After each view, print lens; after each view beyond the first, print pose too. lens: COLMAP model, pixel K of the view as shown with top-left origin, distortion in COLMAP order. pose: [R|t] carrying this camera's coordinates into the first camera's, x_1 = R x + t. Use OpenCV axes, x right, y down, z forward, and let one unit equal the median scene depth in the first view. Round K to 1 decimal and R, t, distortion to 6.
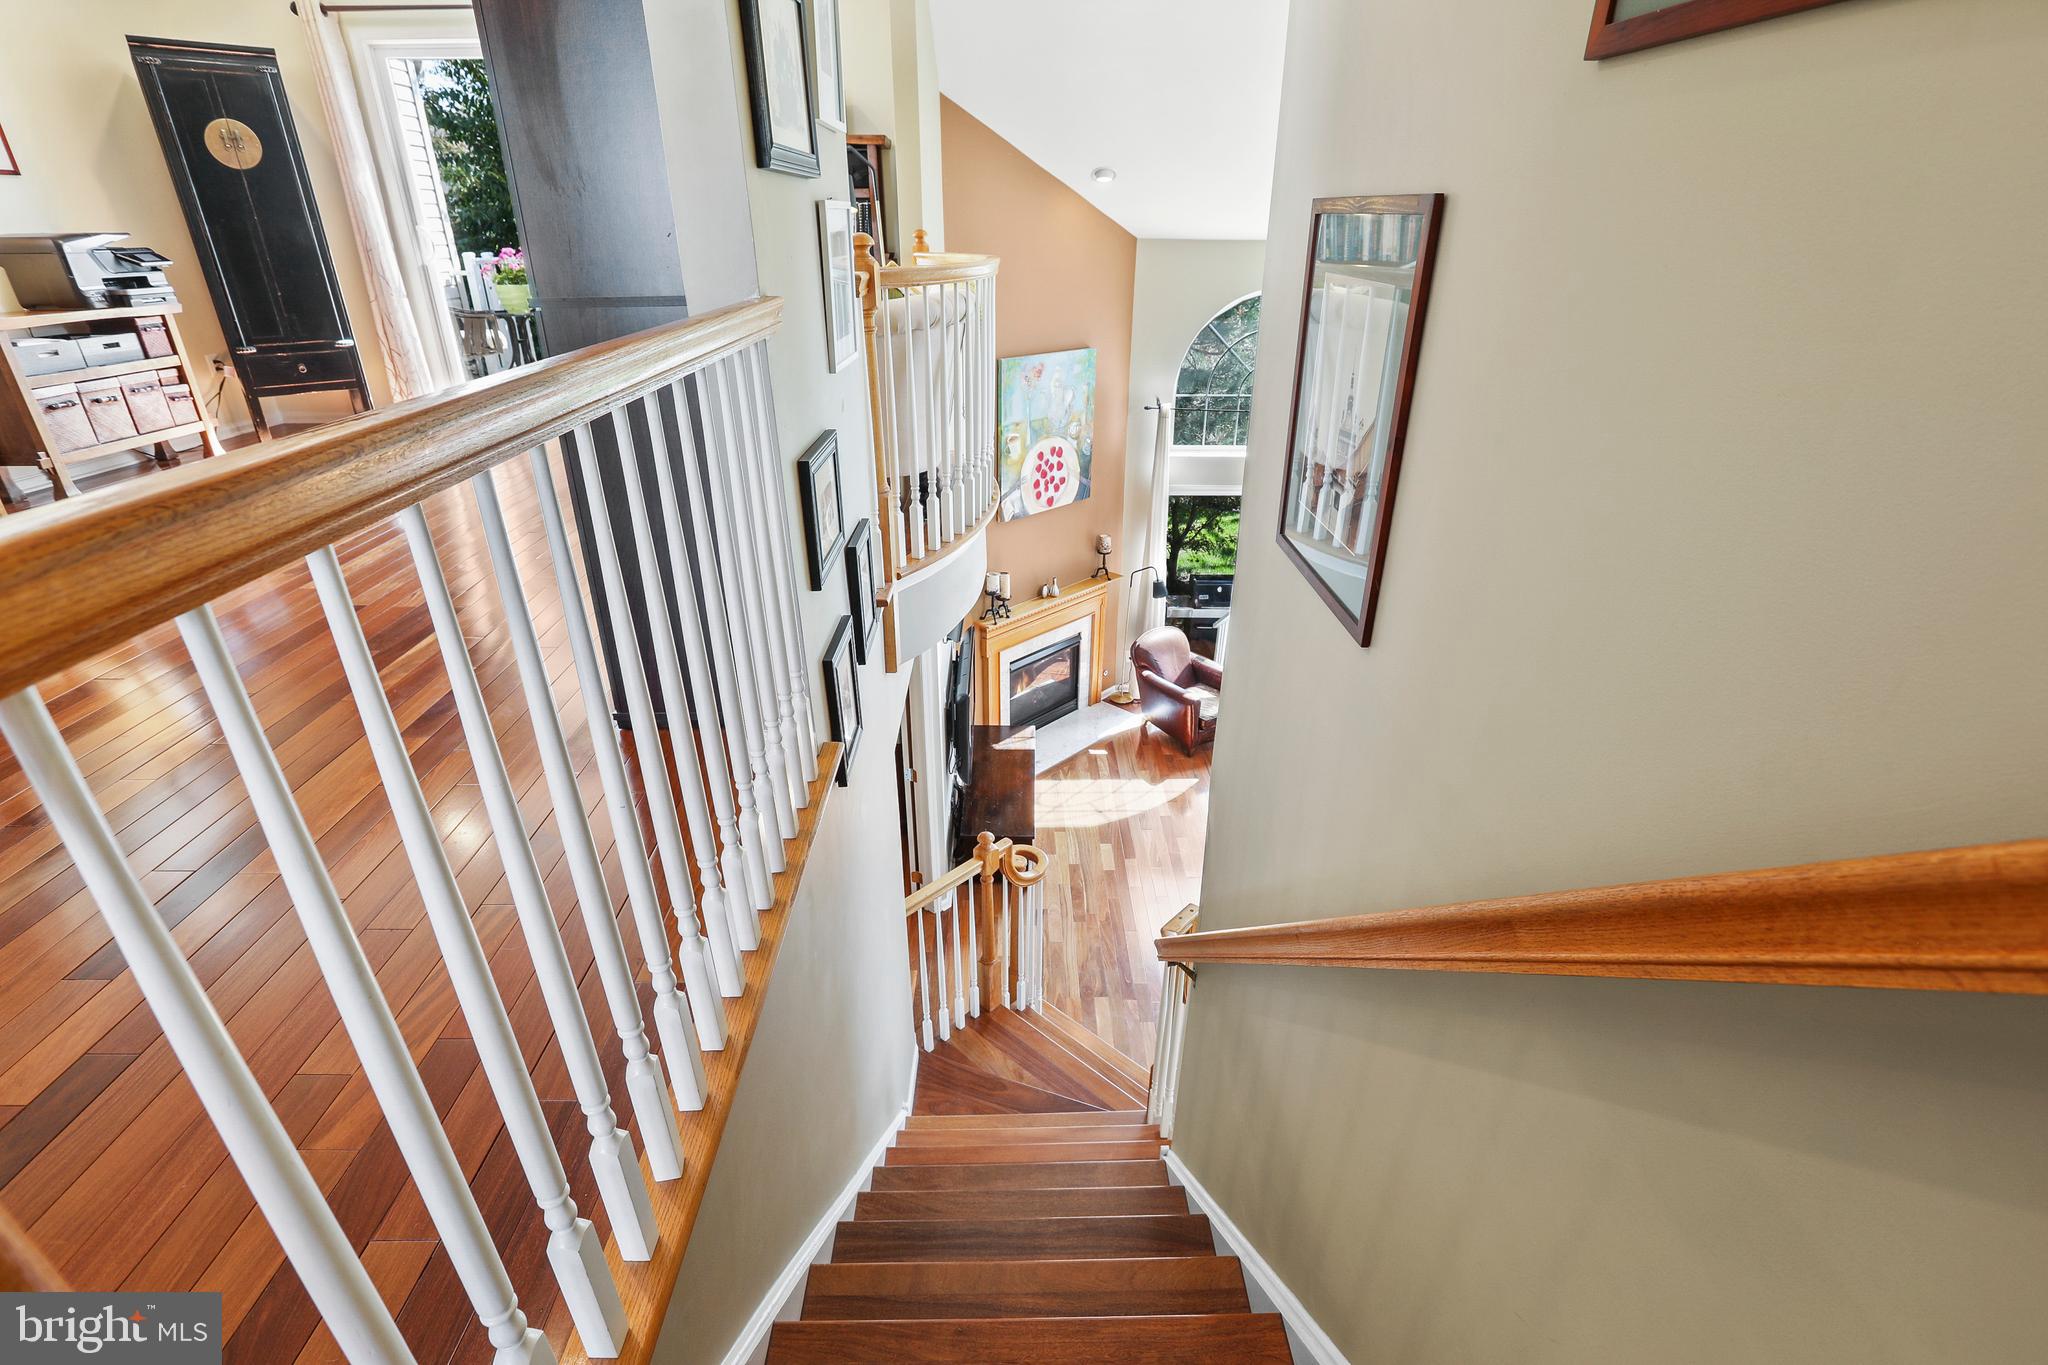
lens RADIAL K [[950.8, 0, 1024.0], [0, 950.8, 682.5], [0, 0, 1]] dist [-0.048421, 0.016733]
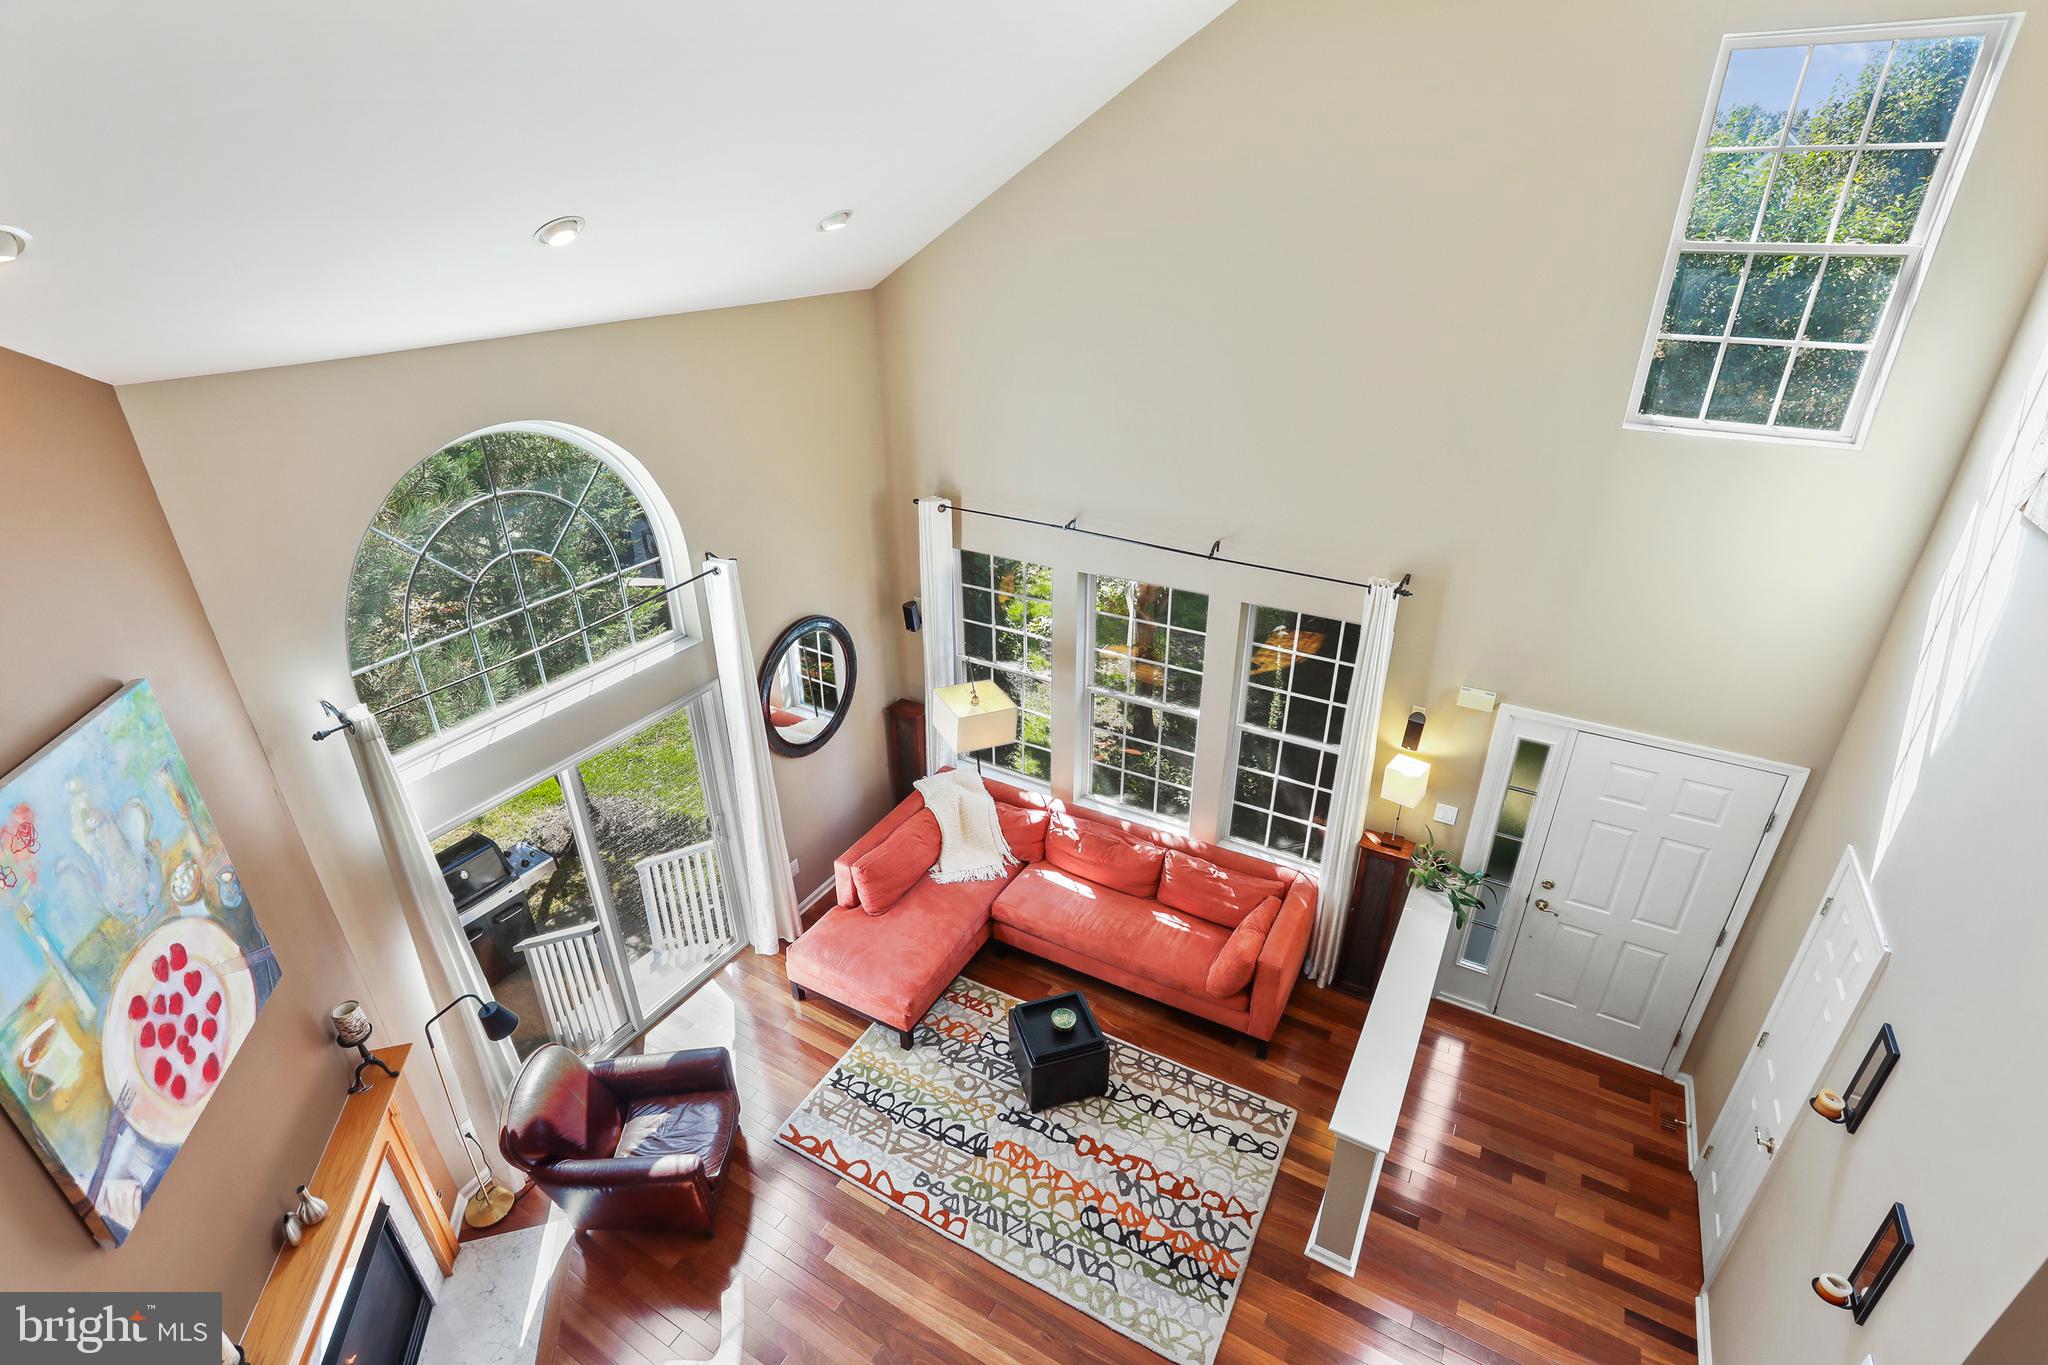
lens RADIAL K [[926.3, 0, 1023.3], [0, 926.3, 674.4], [0, 0, 1]] dist [-0.020809, 0.000319]
pose [[0.506429, -0.390761, 0.768658, -0.027434], [0.385076, 0.900086, 0.203868, -0.289042], [-0.771522, 0.192747, 0.606302, 0.487842]]
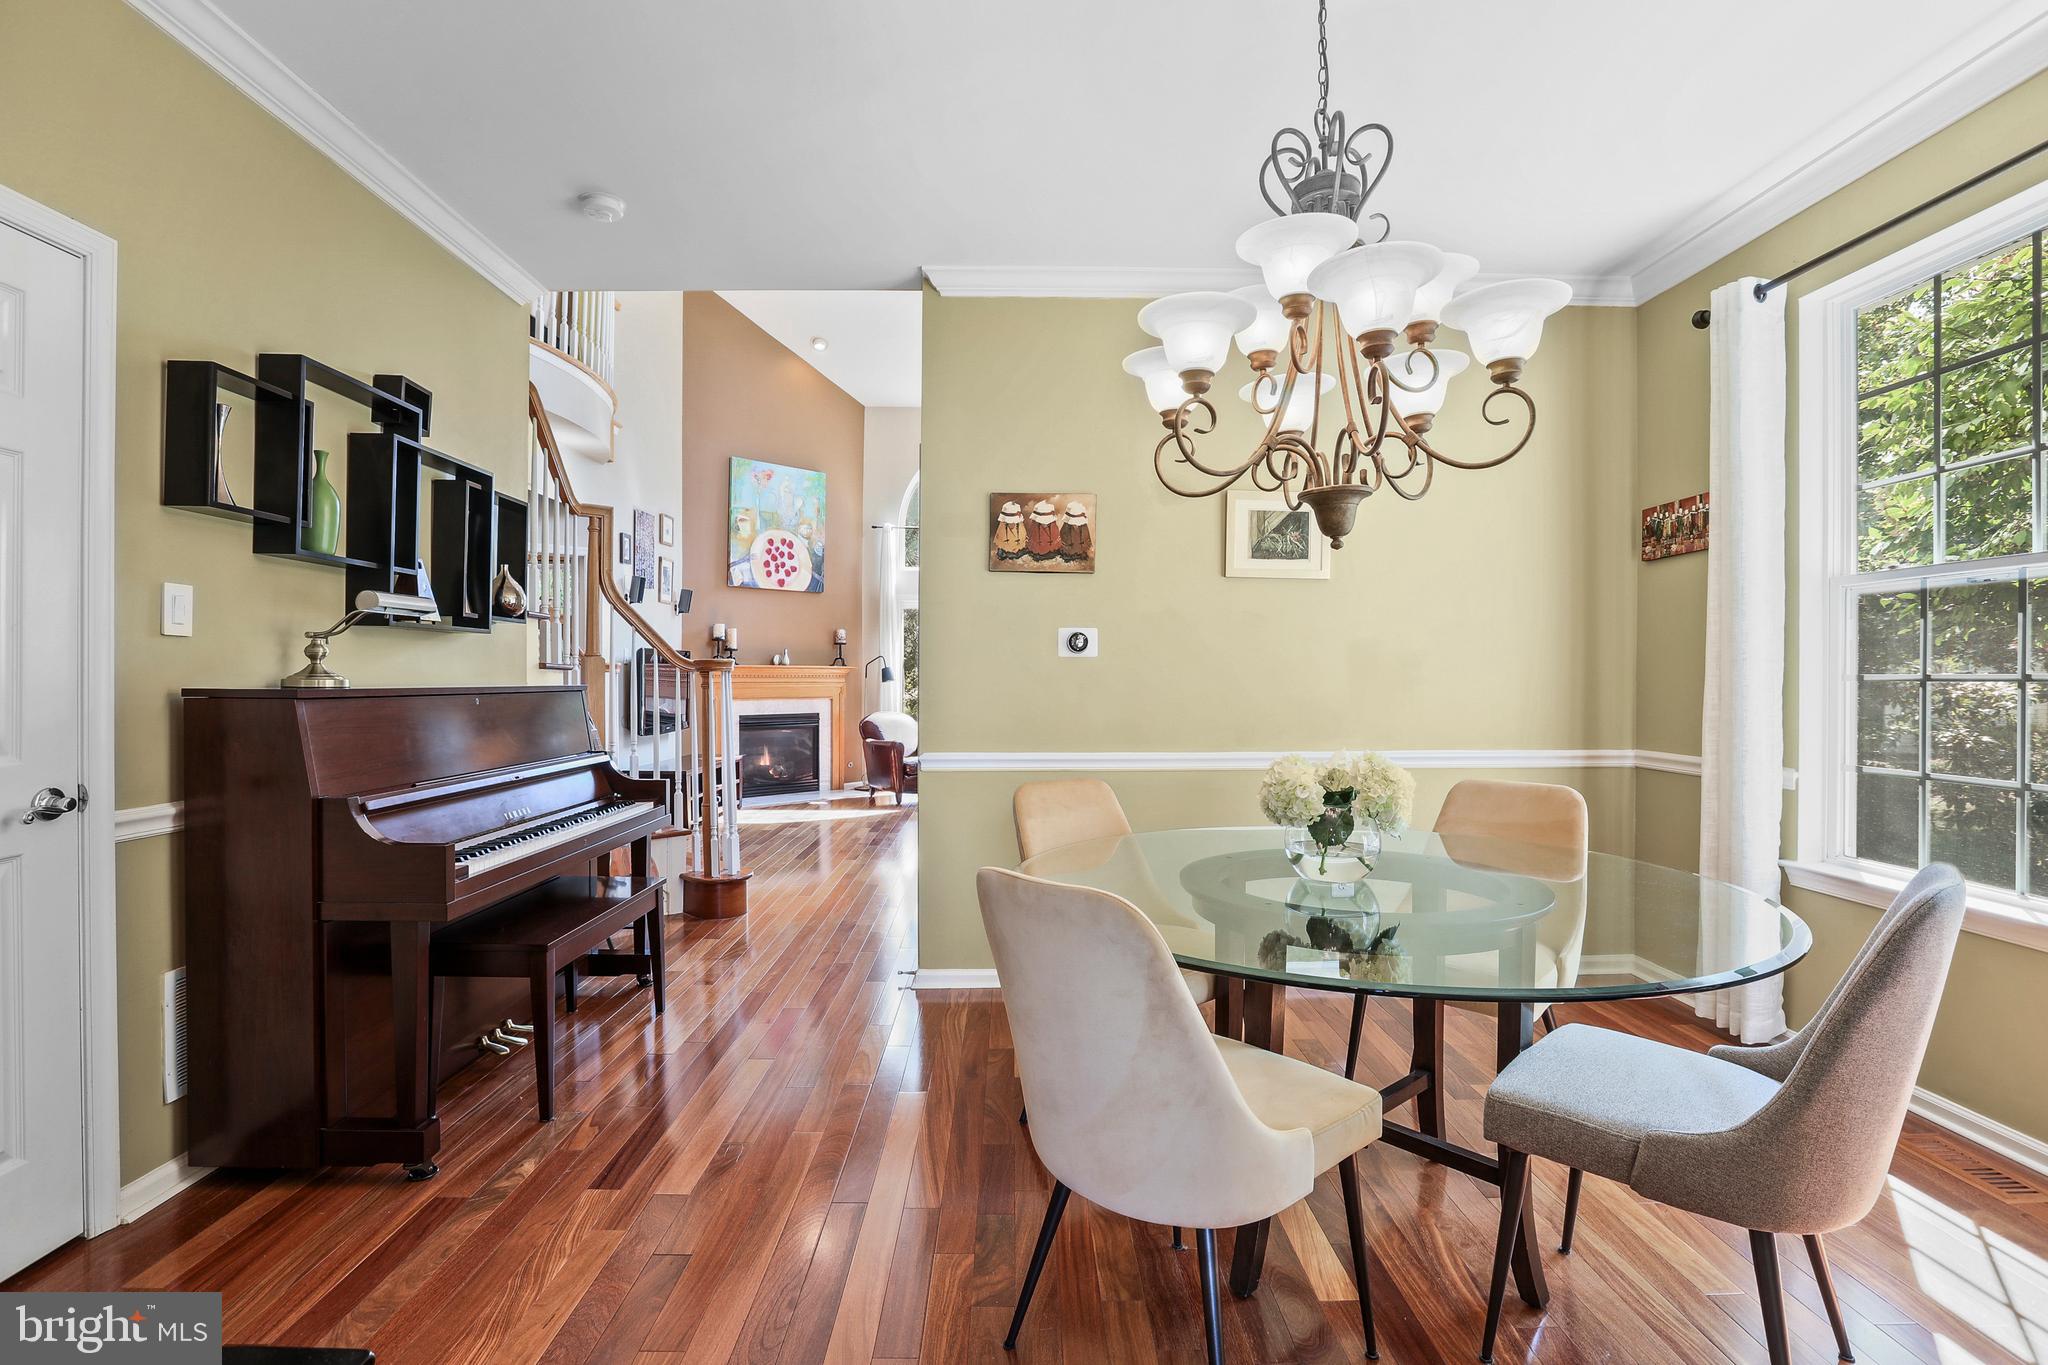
lens RADIAL K [[950.8, 0, 1024.0], [0, 950.8, 682.5], [0, 0, 1]] dist [-0.048421, 0.016733]
pose [[0.999943, 0.002260, 0.010408, 0.330388], [0.002508, 0.899784, -0.436328, 0.459756], [-0.010351, 0.436329, 0.899727, -0.037914]]
